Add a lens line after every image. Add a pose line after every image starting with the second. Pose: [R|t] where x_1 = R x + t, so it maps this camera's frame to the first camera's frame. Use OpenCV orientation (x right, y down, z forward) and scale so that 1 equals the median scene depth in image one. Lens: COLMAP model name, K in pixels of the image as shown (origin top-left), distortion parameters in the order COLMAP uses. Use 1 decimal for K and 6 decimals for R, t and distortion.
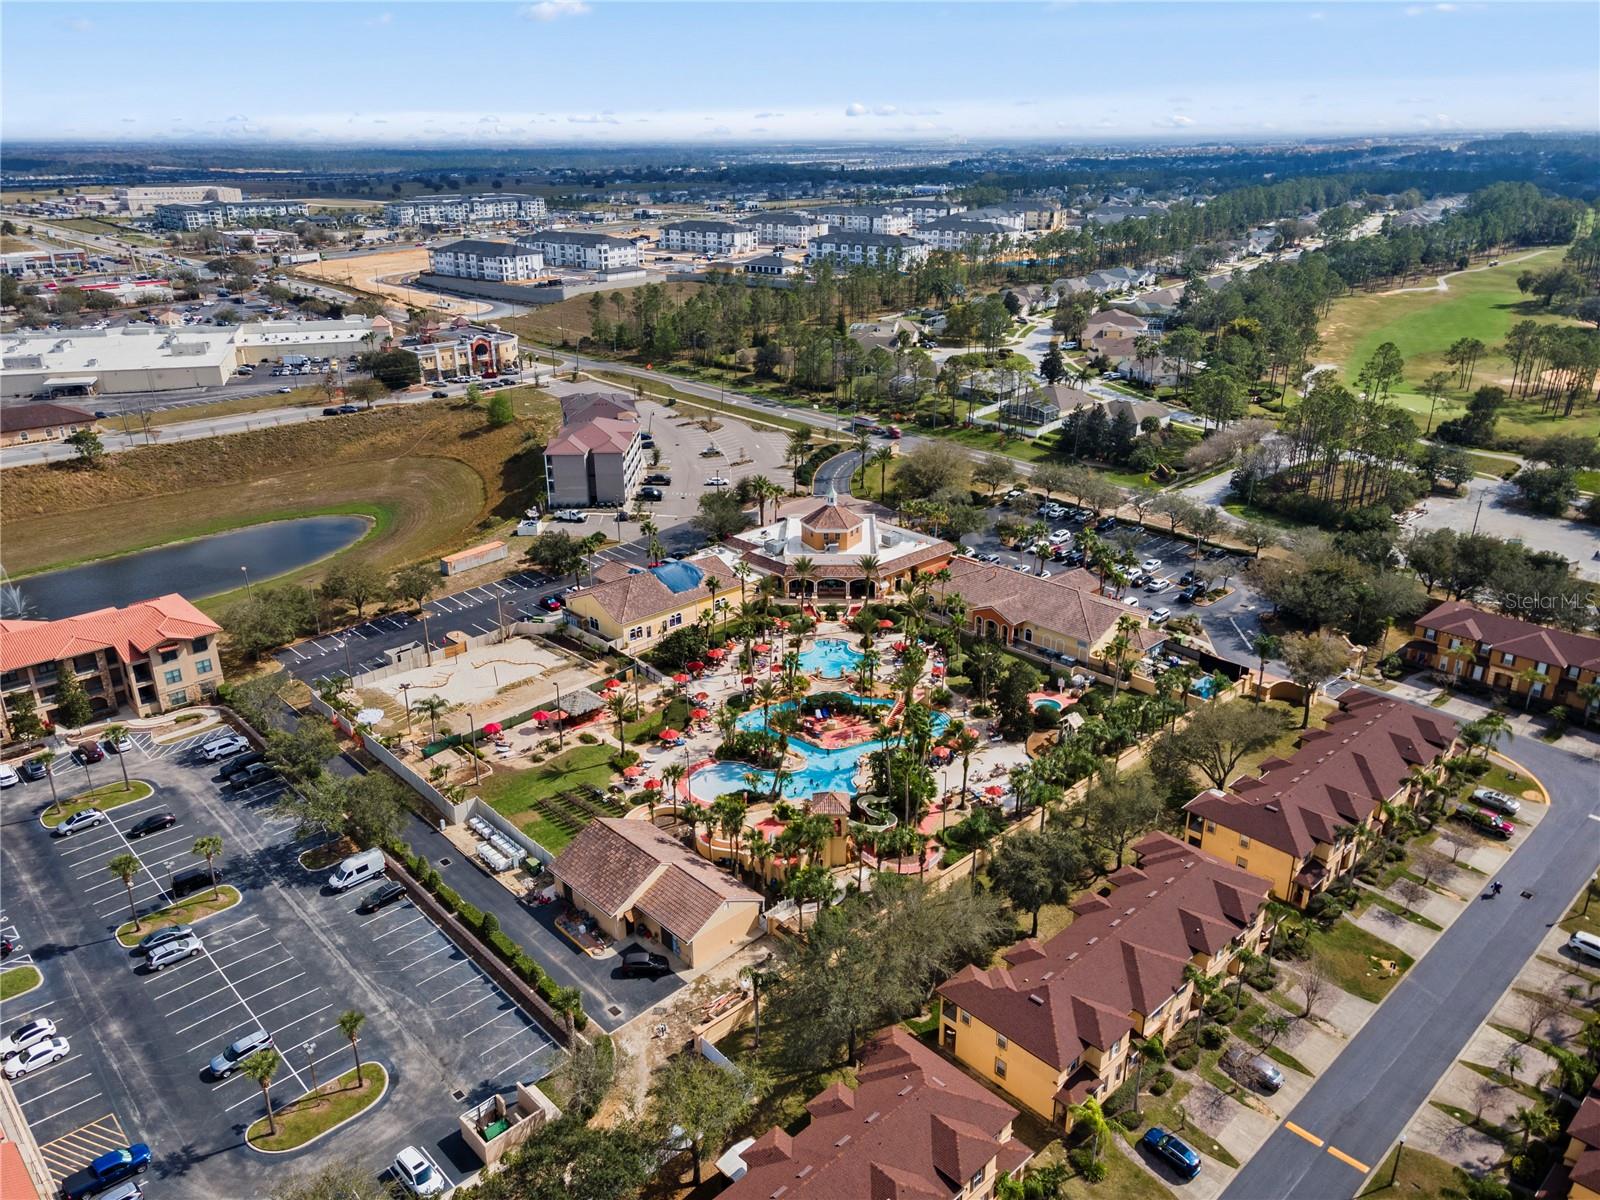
lens RADIAL K [[1178.7, 0, 800.0], [0, 1178.7, 600.0], [0, 0, 1]] dist [0.010960, 0.069418]
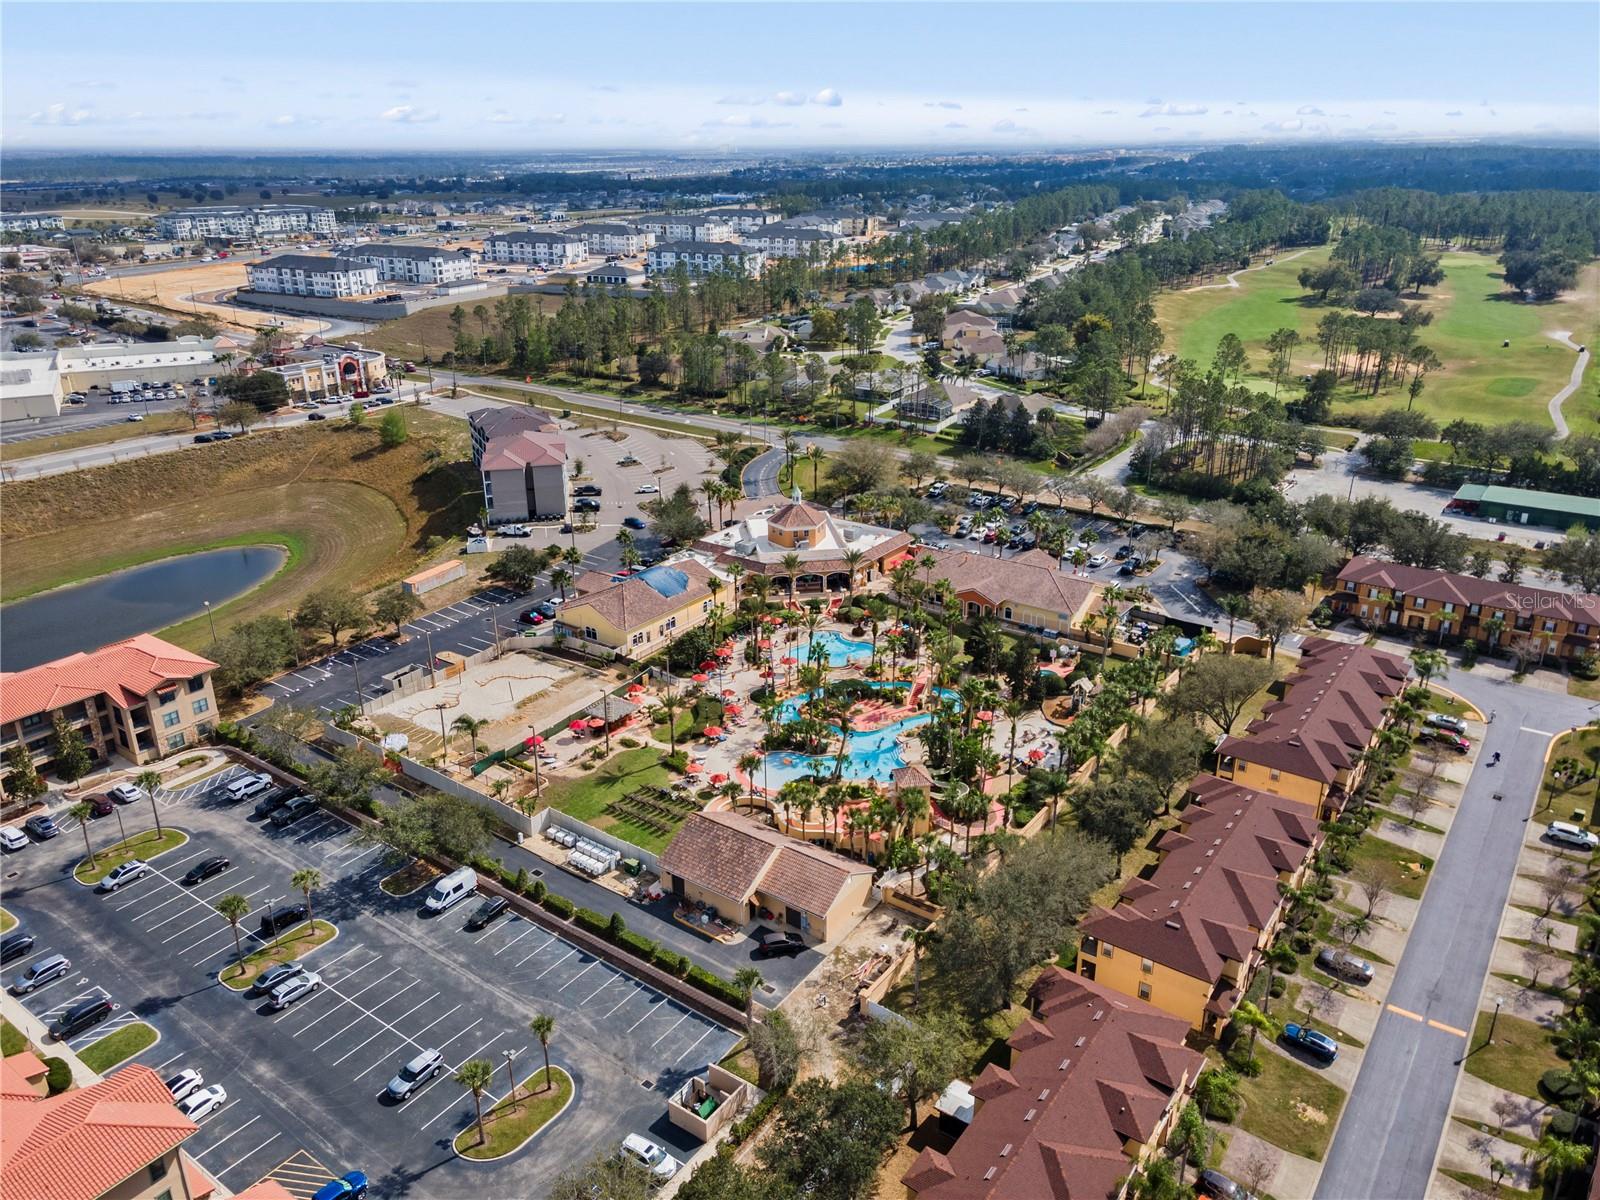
lens RADIAL K [[1178.7, 0, 800.0], [0, 1178.7, 600.0], [0, 0, 1]] dist [0.010960, 0.069418]
pose [[0.982446, -0.069331, 0.173183, -0.165350], [0.070445, 0.997516, -0.000287, 0.004600], [-0.172733, 0.012481, 0.984890, -0.019789]]
